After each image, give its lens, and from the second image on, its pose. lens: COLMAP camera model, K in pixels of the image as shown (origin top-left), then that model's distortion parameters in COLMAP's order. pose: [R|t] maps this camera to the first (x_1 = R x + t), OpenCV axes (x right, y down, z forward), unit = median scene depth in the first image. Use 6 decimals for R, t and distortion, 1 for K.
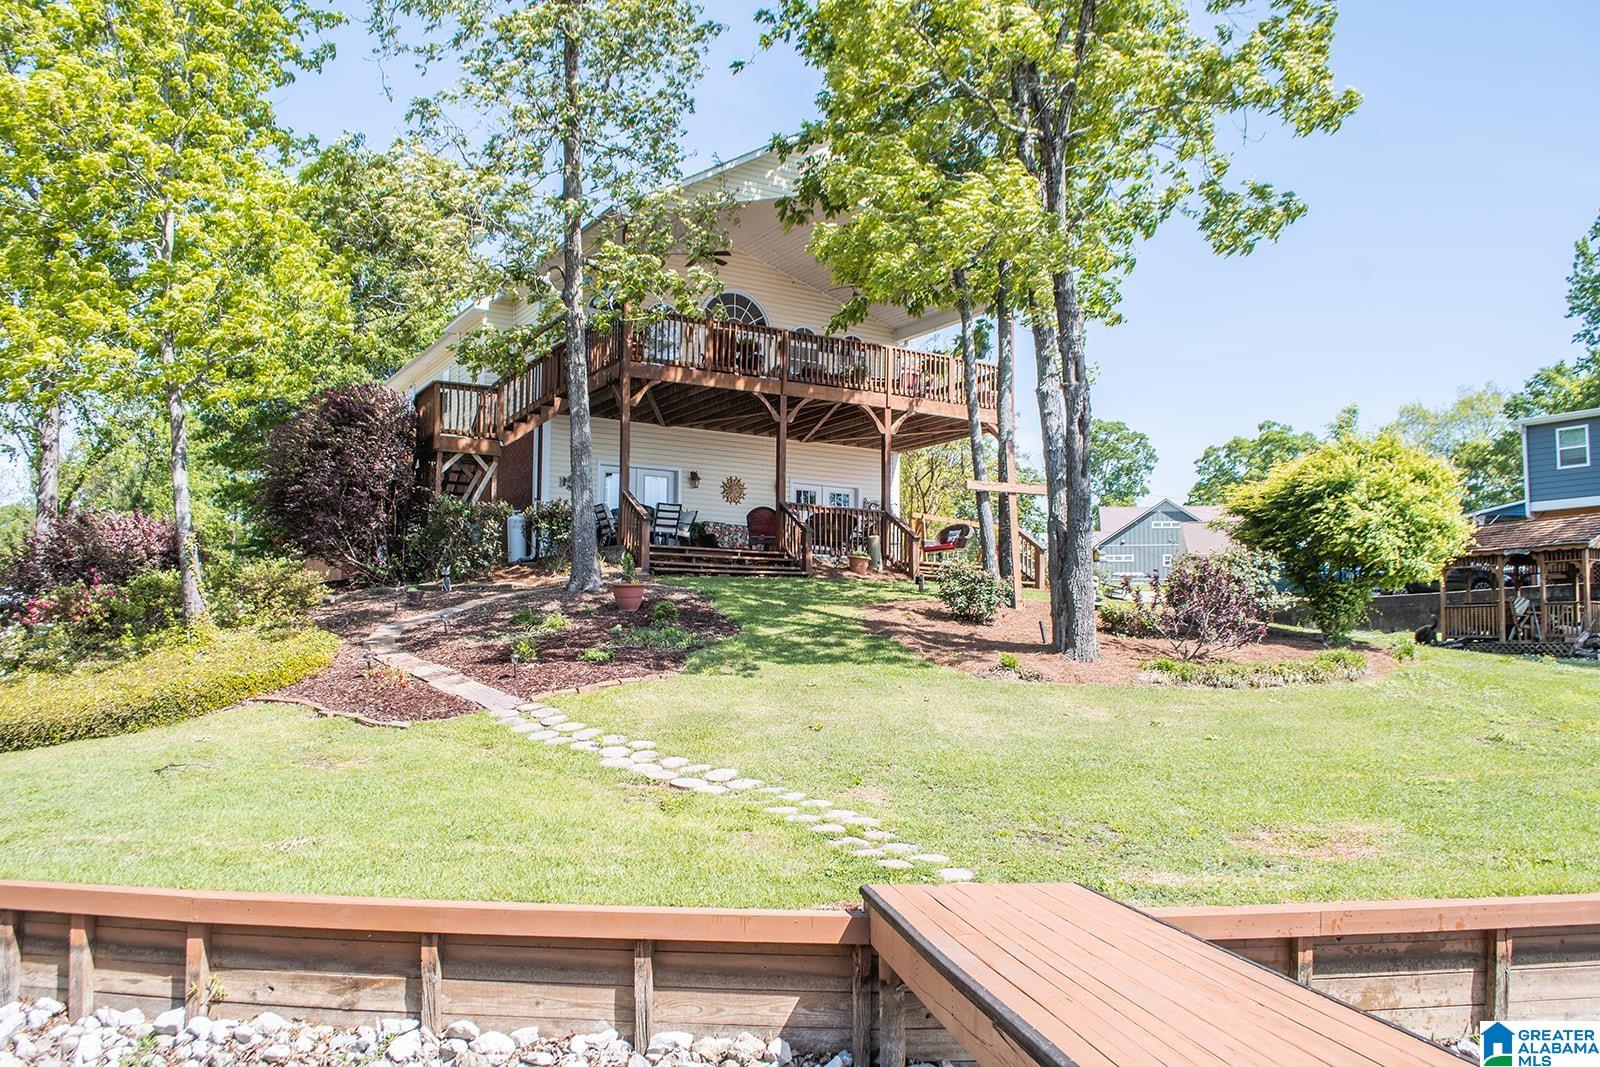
lens RADIAL K [[1265.5, 0, 772.0], [0, 1265.5, 538.8], [0, 0, 1]] dist [-0.102299, 0.024486]
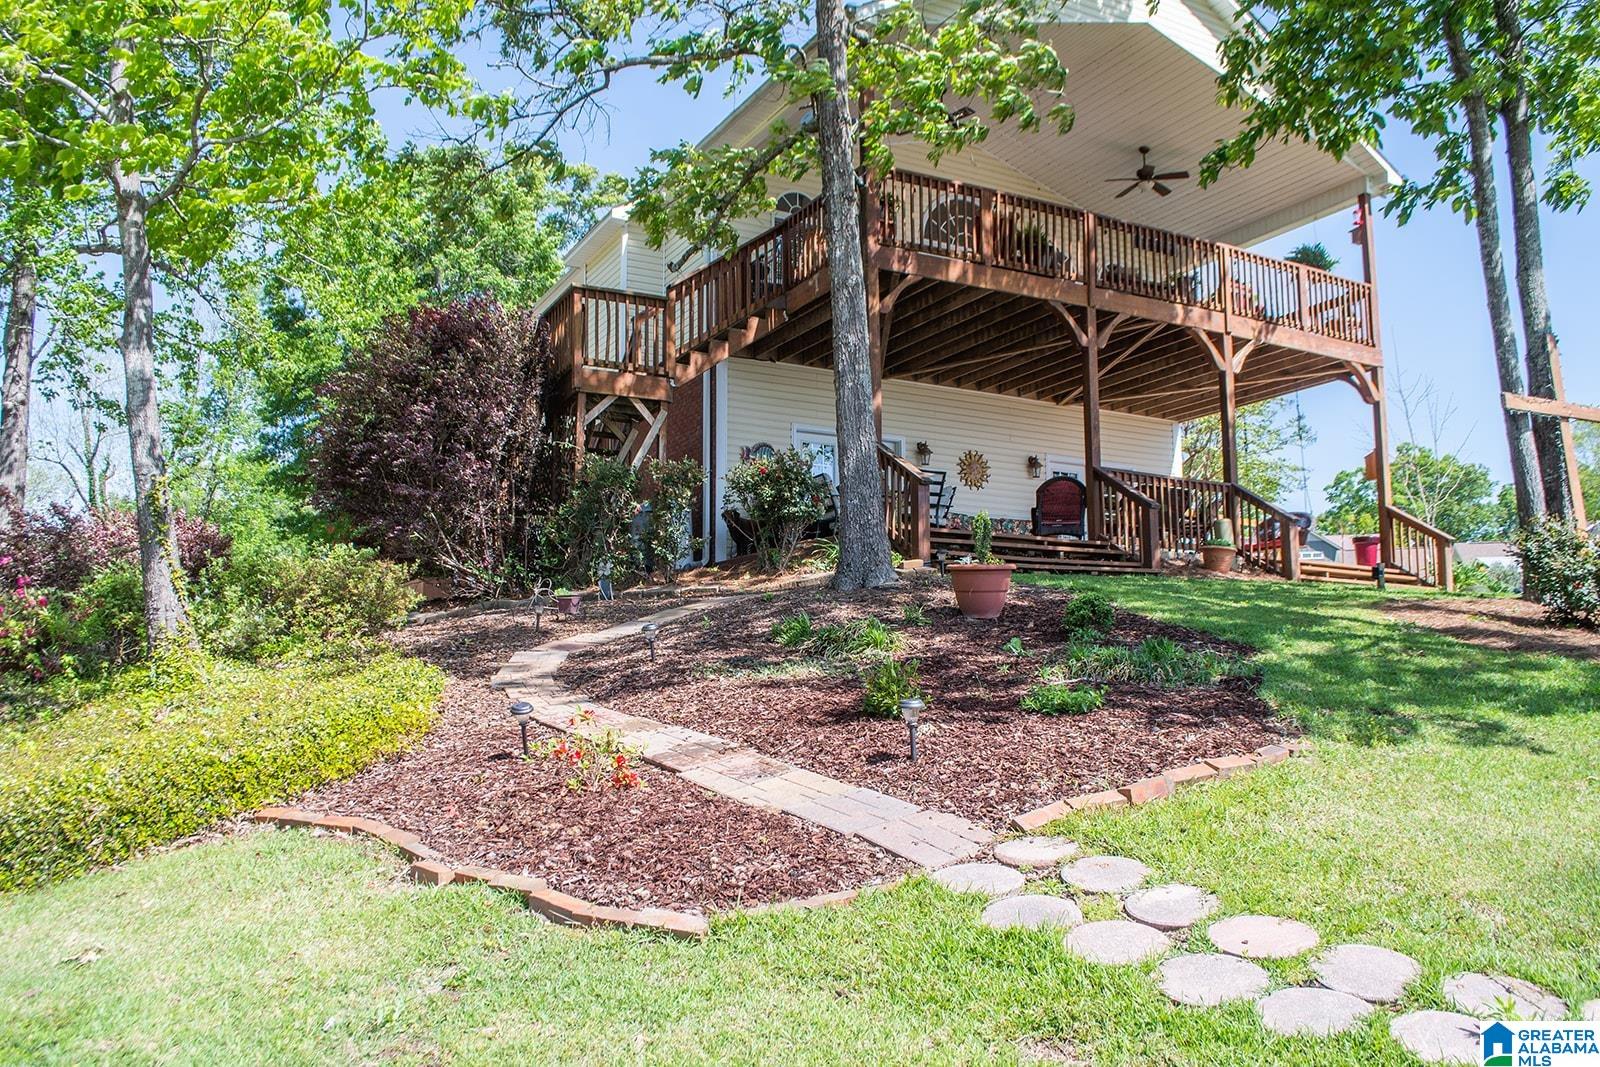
lens RADIAL K [[1265.5, 0, 772.0], [0, 1265.5, 538.8], [0, 0, 1]] dist [-0.102299, 0.024486]
pose [[0.998441, -0.017126, -0.053123, -0.132809], [0.015038, 0.999108, -0.039450, 0.033377], [0.053751, 0.038590, 0.997808, 0.356518]]
